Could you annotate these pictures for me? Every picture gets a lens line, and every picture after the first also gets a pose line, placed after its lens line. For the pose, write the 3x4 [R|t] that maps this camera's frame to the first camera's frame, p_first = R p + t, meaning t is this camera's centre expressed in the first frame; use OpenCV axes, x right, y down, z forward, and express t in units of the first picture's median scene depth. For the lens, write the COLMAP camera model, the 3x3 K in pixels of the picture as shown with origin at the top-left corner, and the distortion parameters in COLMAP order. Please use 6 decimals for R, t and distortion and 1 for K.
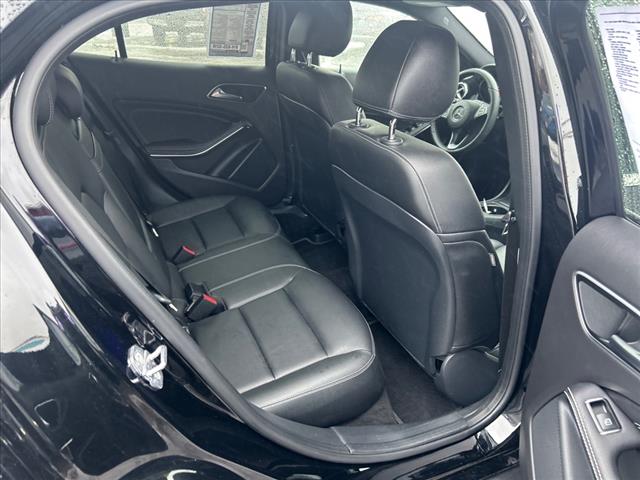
lens RADIAL K [[483.5, 0, 317.4], [0, 483.5, 239.6], [0, 0, 1]] dist [0.047706, -0.048850]
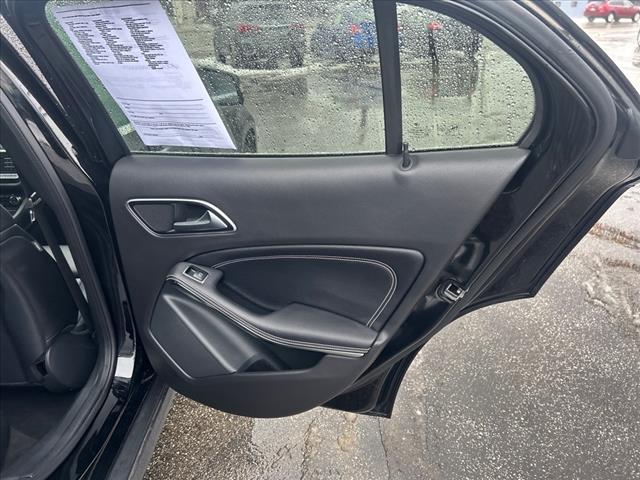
lens RADIAL K [[483.5, 0, 320.0], [0, 483.5, 241.3], [0, 0, 1]] dist [0.047706, -0.048850]
pose [[0.418496, -0.432897, 0.798412, -0.353639], [0.433862, 0.867593, 0.242993, 0.061368], [-0.797888, 0.244709, 0.550902, -0.138460]]
